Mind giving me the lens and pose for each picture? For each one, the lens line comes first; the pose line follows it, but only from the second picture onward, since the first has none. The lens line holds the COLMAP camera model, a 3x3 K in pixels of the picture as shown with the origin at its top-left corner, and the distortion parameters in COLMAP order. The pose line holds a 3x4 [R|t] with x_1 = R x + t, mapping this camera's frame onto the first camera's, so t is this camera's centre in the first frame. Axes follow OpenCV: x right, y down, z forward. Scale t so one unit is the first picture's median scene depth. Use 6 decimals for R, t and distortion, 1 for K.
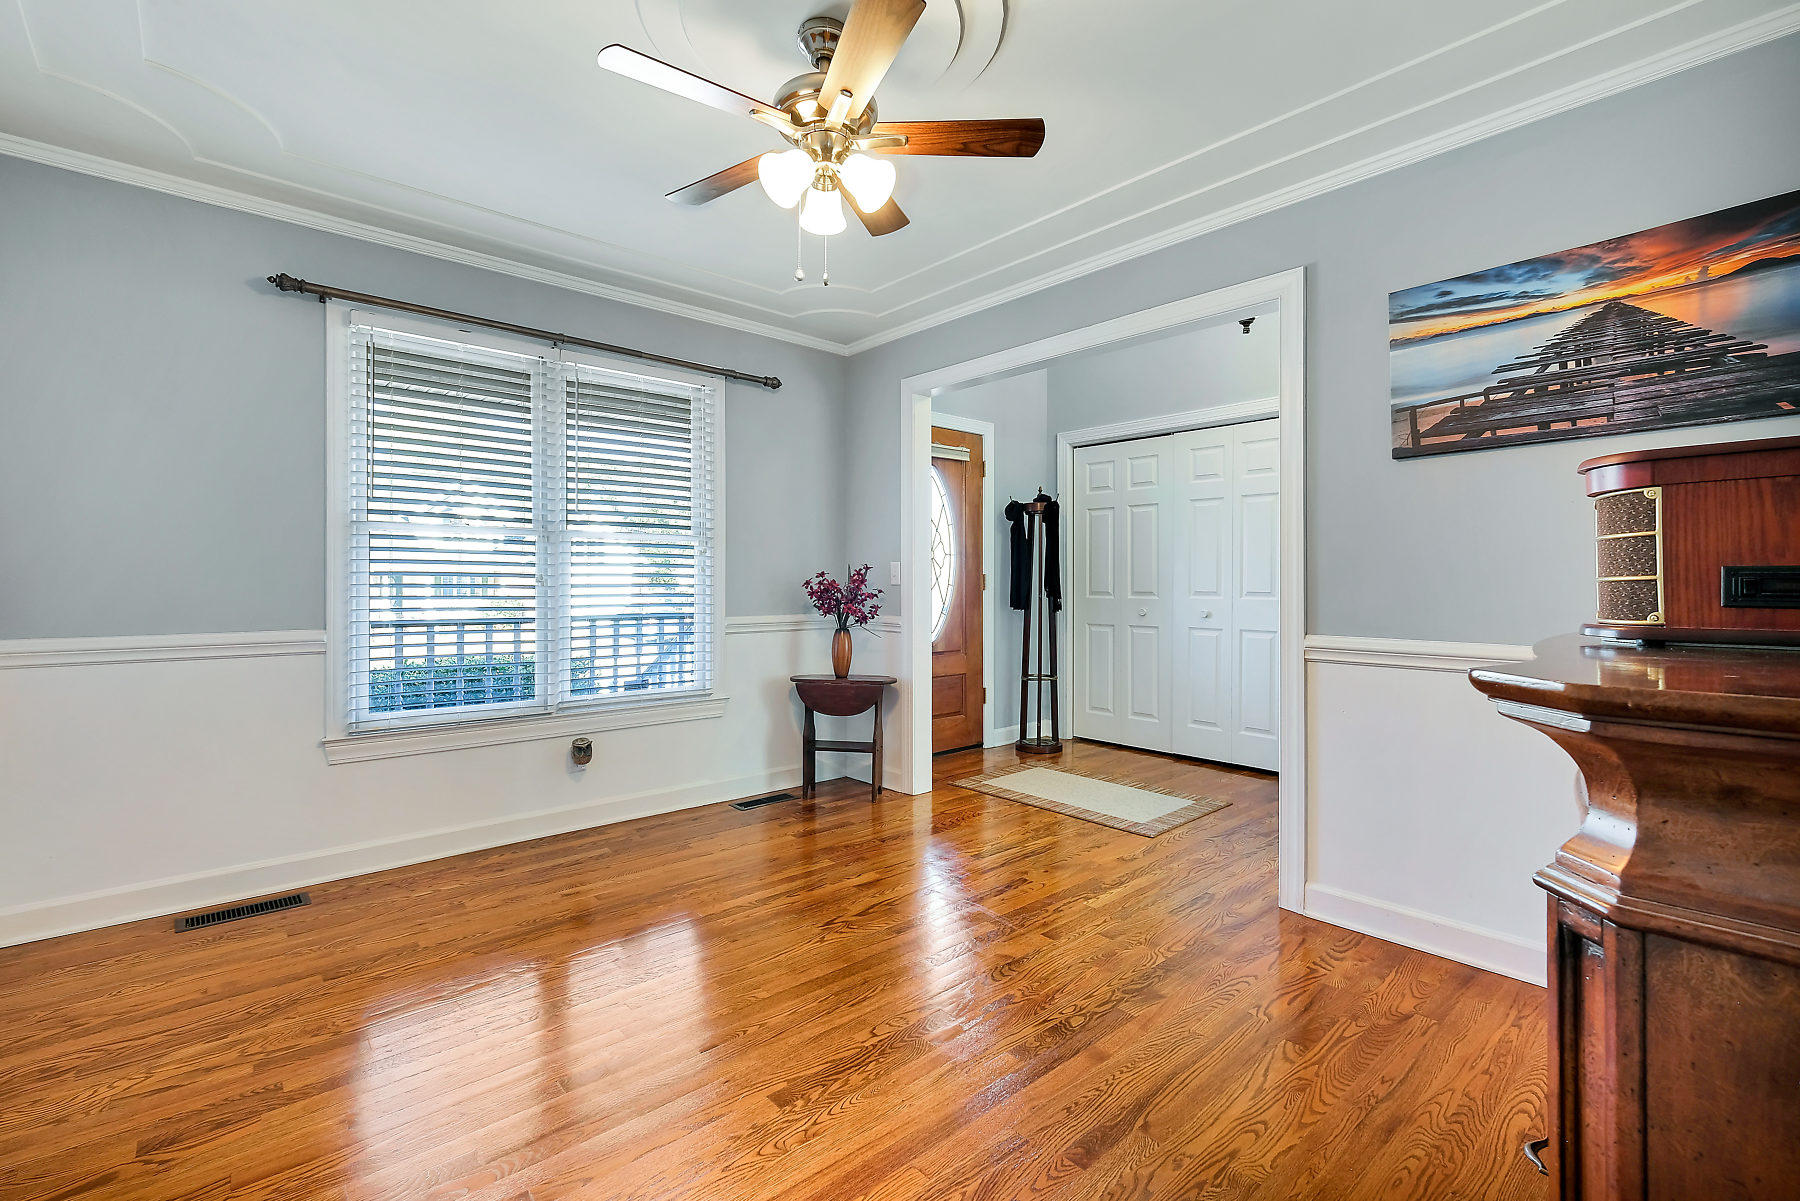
lens RADIAL K [[791.2, 0, 905.4], [0, 791.2, 584.7], [0, 0, 1]] dist [-0.001314, -0.001035]
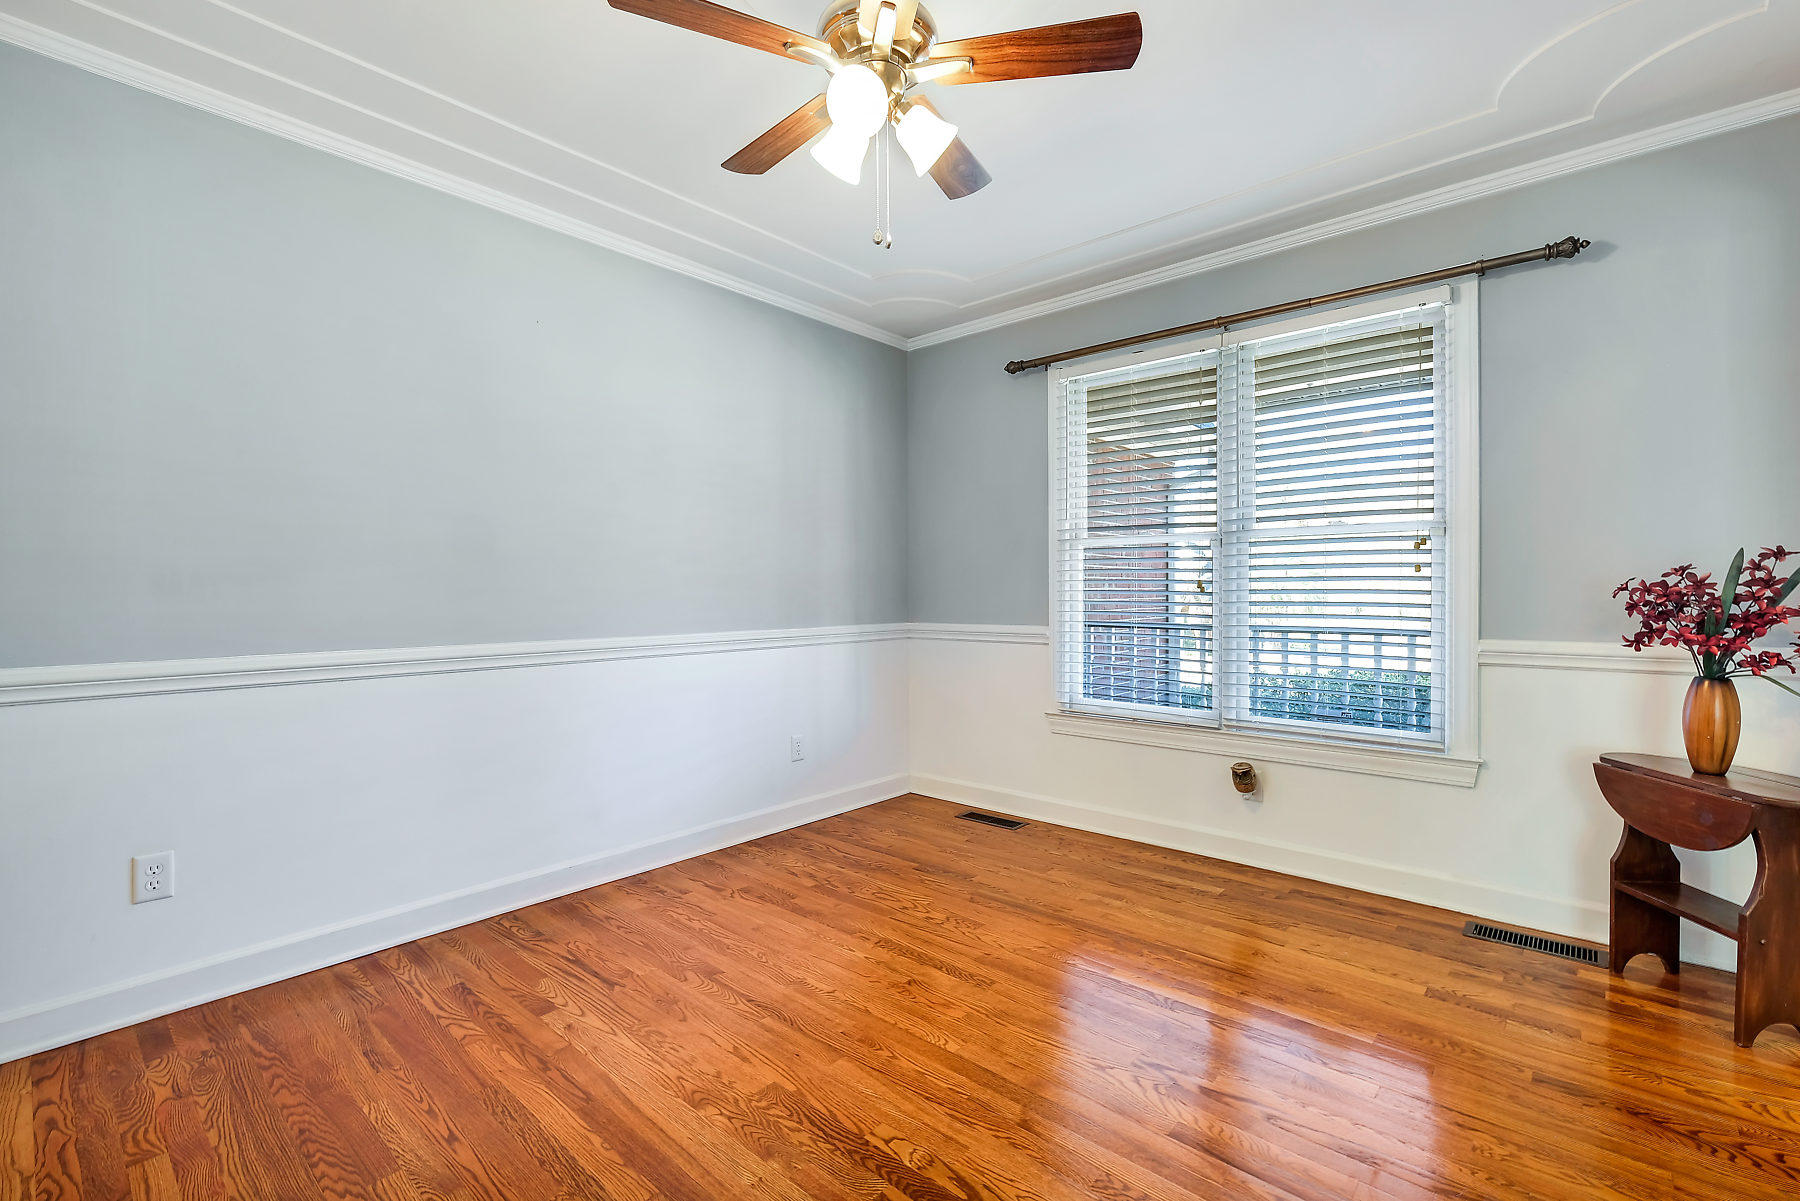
lens RADIAL K [[791.2, 0, 903.9], [0, 791.2, 603.4], [0, 0, 1]] dist [-0.001314, -0.001035]
pose [[0.120755, 0.011007, -0.992621, 0.457678], [-0.001518, 0.999939, 0.010903, 0.006114], [0.992681, 0.000190, 0.120764, 0.552926]]
